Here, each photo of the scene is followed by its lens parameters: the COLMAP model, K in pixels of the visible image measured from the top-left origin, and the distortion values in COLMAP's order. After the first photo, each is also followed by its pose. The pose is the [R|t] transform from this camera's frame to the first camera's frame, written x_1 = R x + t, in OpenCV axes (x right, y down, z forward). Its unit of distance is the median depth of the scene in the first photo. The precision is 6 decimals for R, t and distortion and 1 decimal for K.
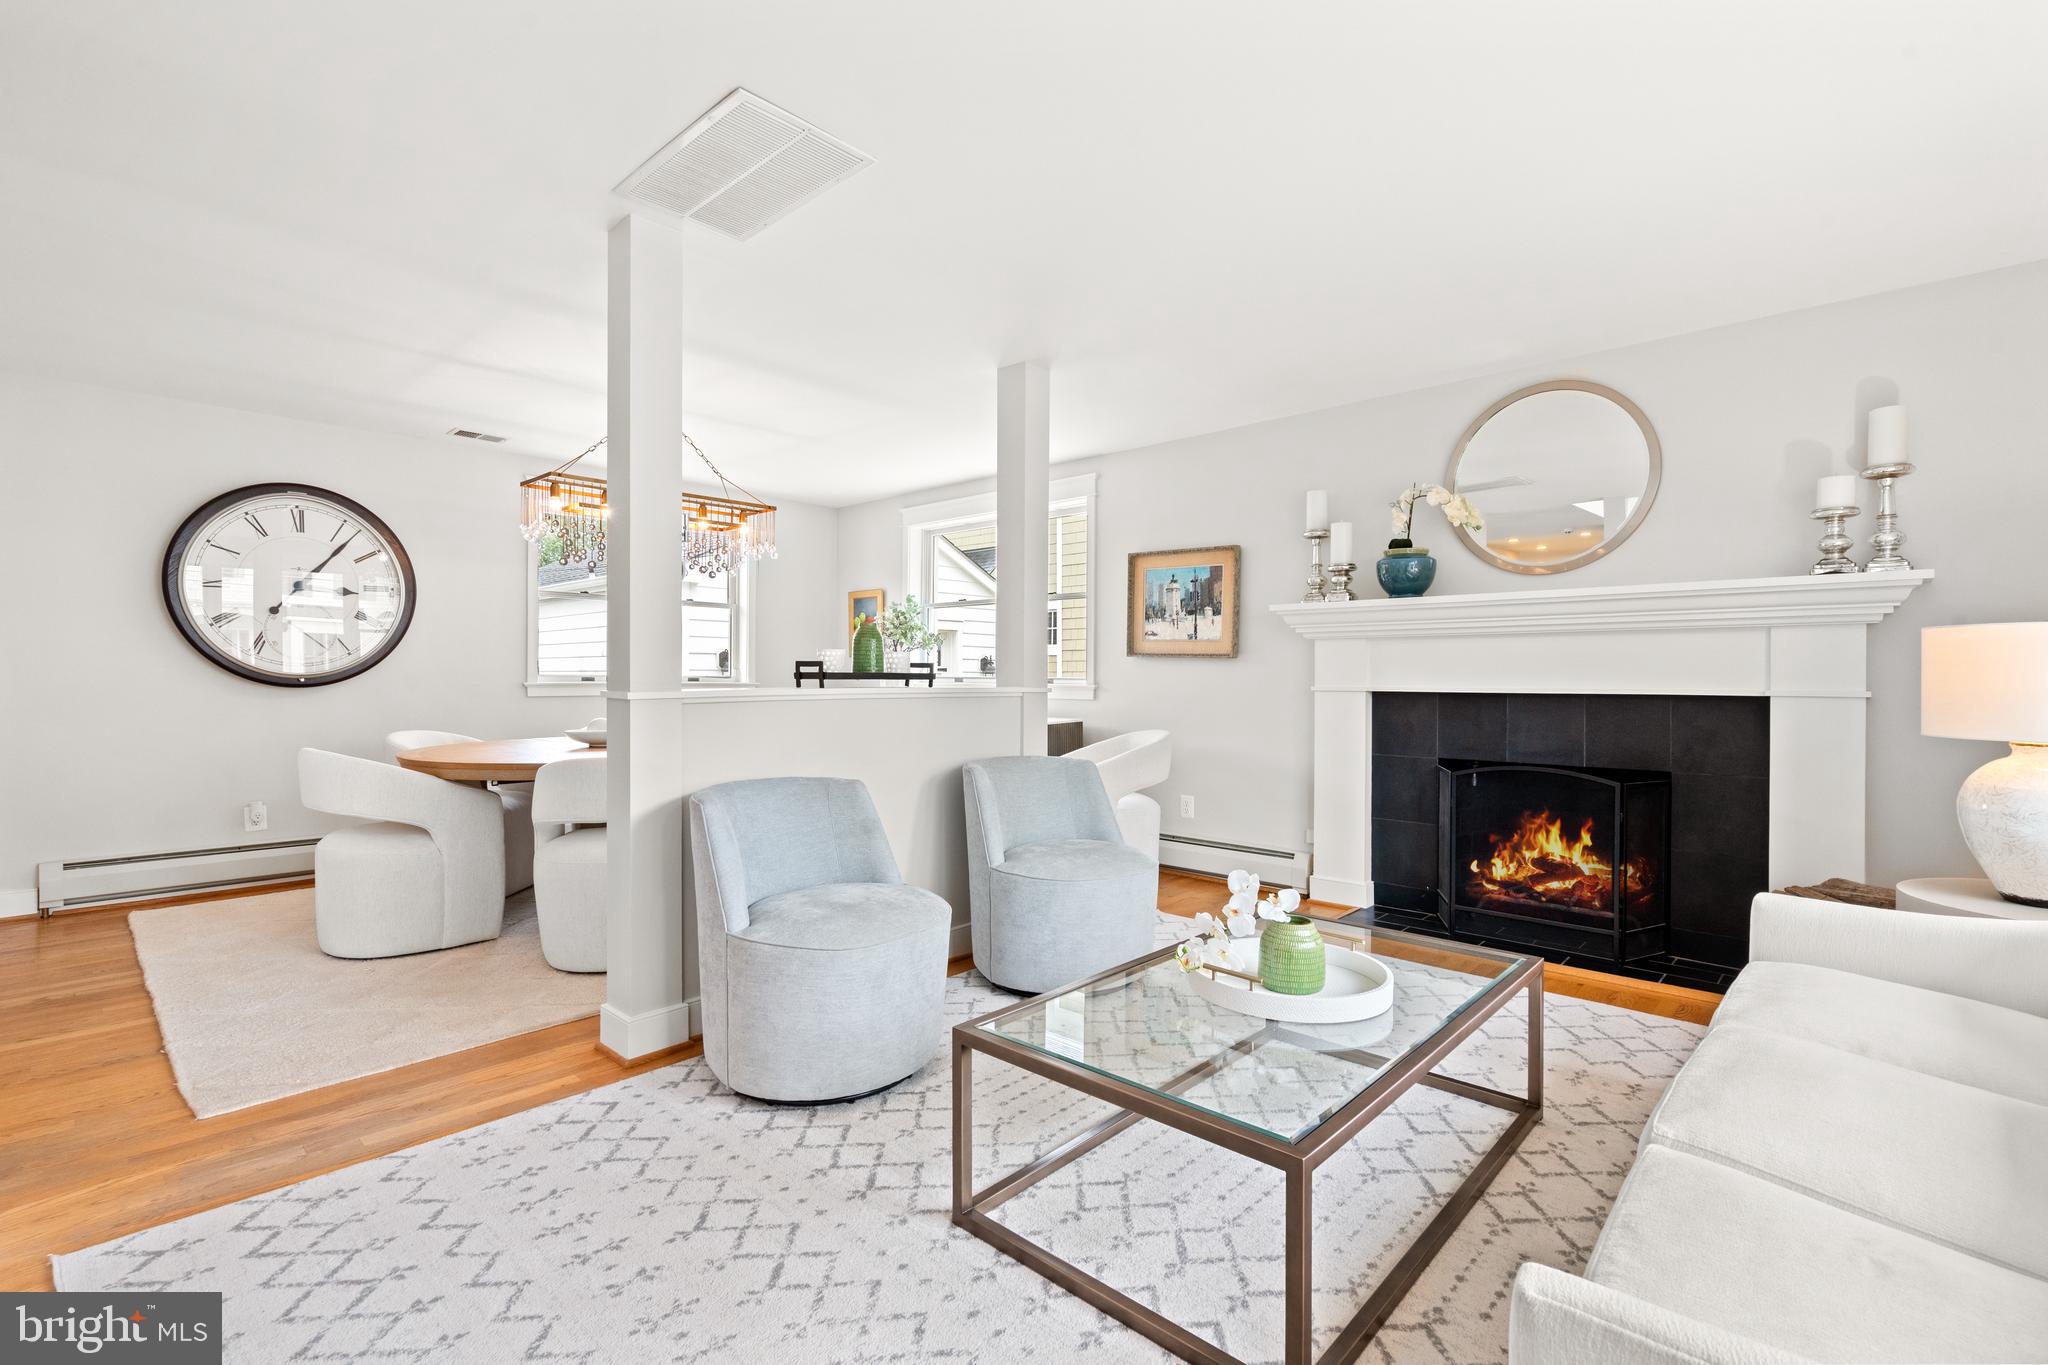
lens RADIAL K [[922.2, 0, 1025.5], [0, 922.2, 687.5], [0, 0, 1]] dist [-0.004717, 0.000511]
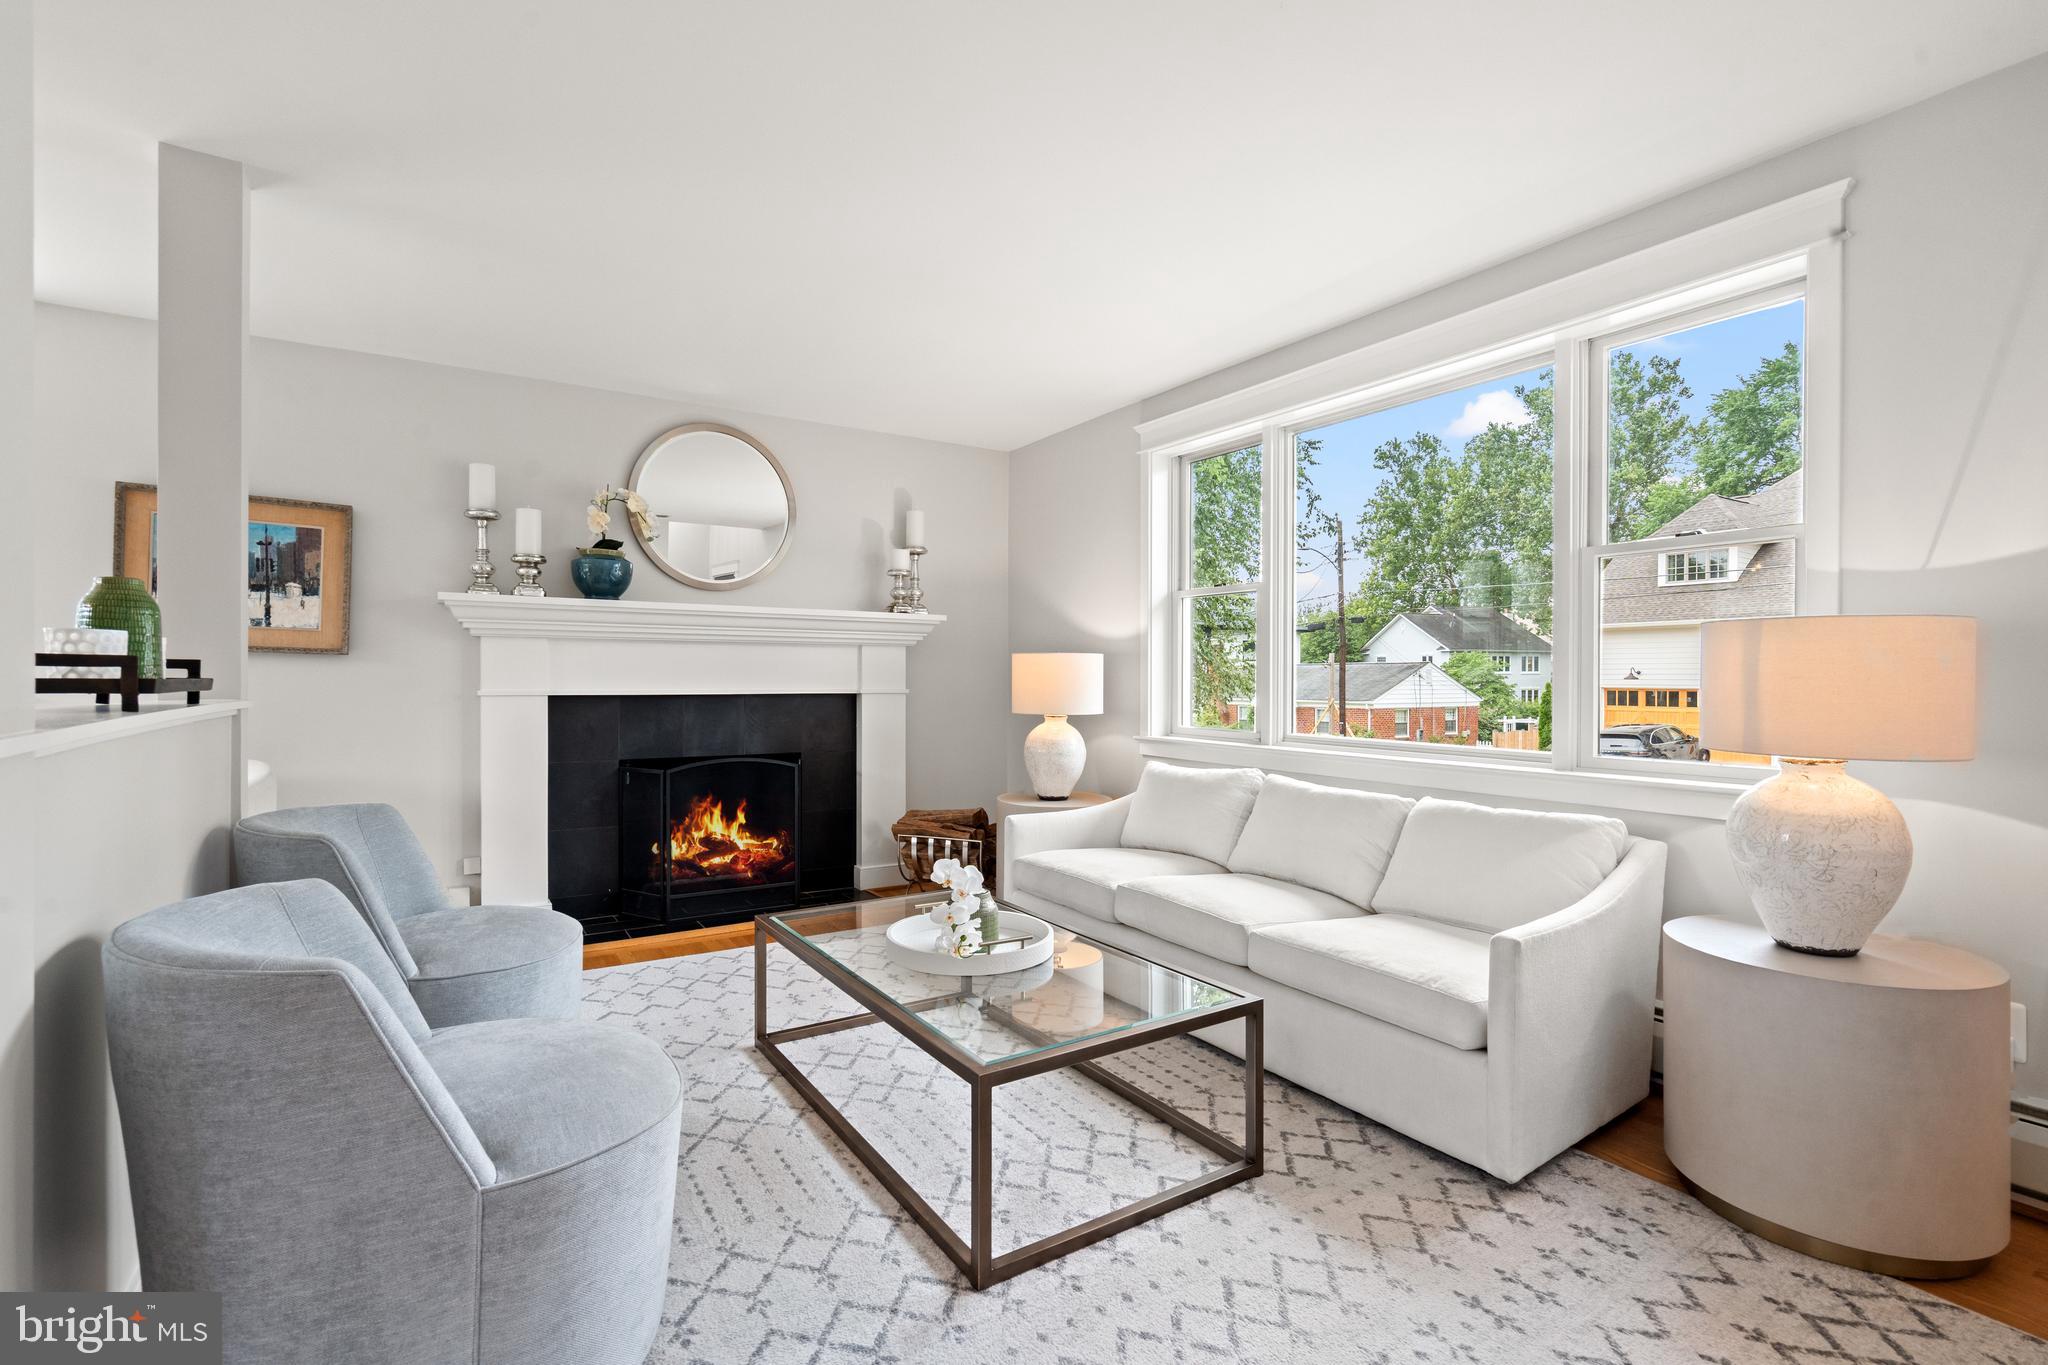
lens RADIAL K [[922.2, 0, 1018.0], [0, 922.2, 669.6], [0, 0, 1]] dist [-0.004717, 0.000511]
pose [[0.241359, 0.007012, 0.970411, -0.441139], [0.008641, 0.999919, -0.009374, -0.009932], [-0.970397, 0.010647, 0.241279, 0.341885]]
